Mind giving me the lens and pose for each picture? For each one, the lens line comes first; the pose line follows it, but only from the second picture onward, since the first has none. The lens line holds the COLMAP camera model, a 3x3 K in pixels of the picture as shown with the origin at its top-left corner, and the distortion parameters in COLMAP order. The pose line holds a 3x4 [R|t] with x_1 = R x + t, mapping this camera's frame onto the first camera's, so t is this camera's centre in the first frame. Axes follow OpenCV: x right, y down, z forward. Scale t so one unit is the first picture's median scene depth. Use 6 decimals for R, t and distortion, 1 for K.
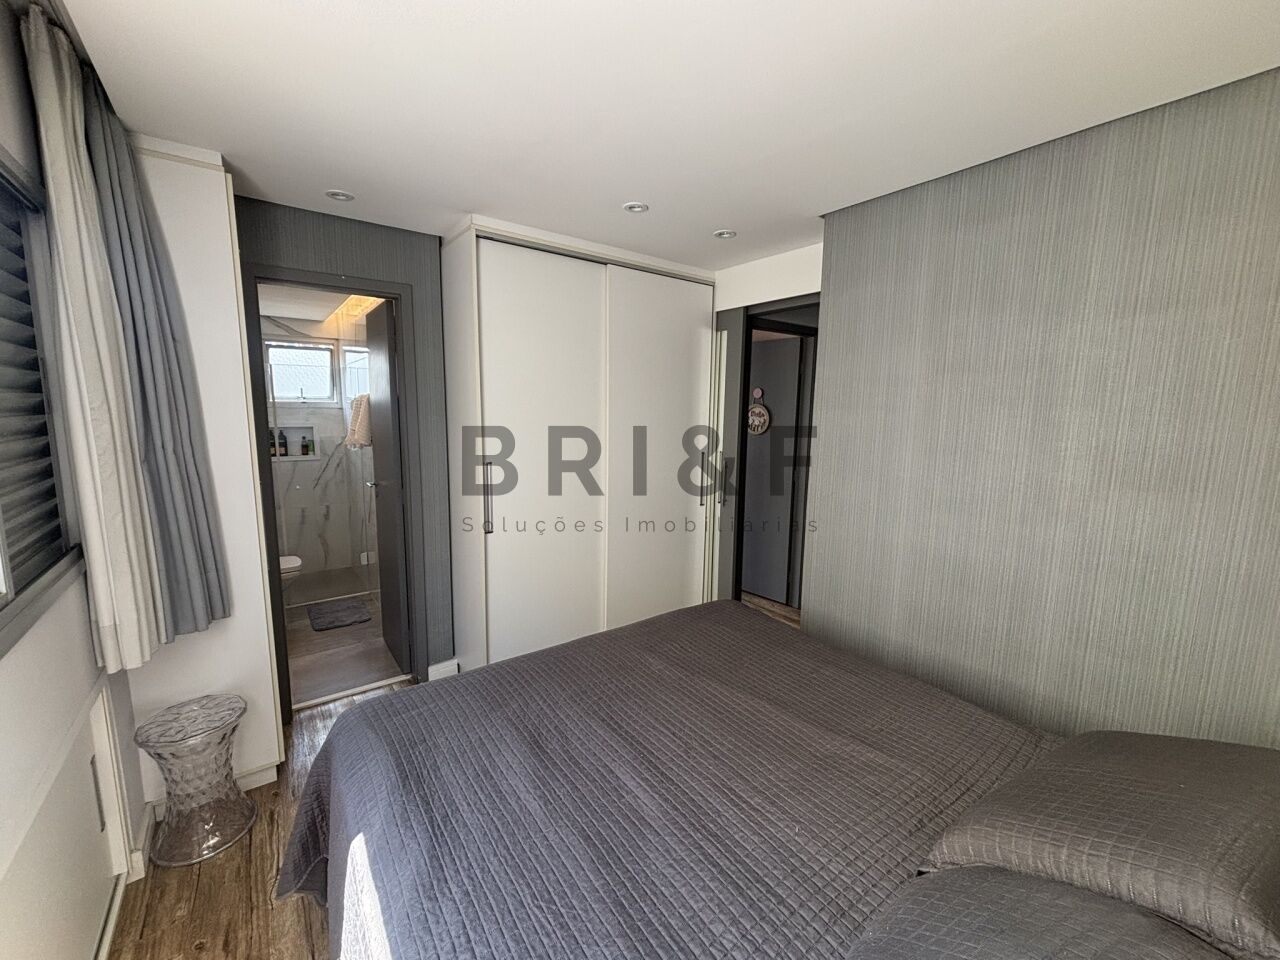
lens RADIAL K [[515.4, 0, 640.0], [0, 515.4, 480.0], [0, 0, 1]] dist [-0.000507, 0.000216]
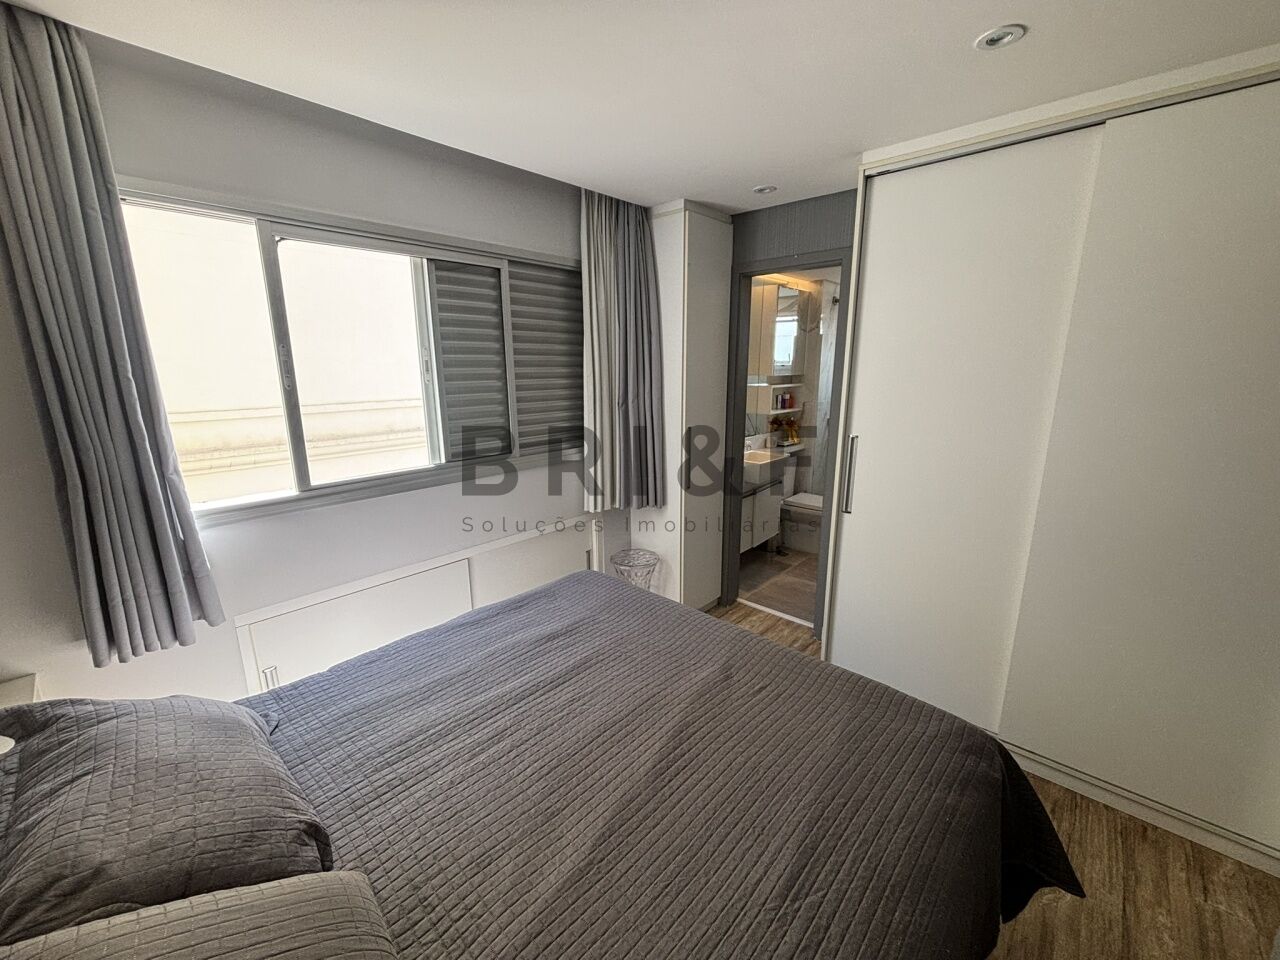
lens RADIAL K [[515.4, 0, 640.0], [0, 515.4, 480.0], [0, 0, 1]] dist [-0.000507, 0.000216]
pose [[0.187428, 0.207960, -0.960012, 0.294893], [-0.131348, 0.973861, 0.185316, -0.044635], [0.973457, 0.091362, 0.209844, 0.258479]]
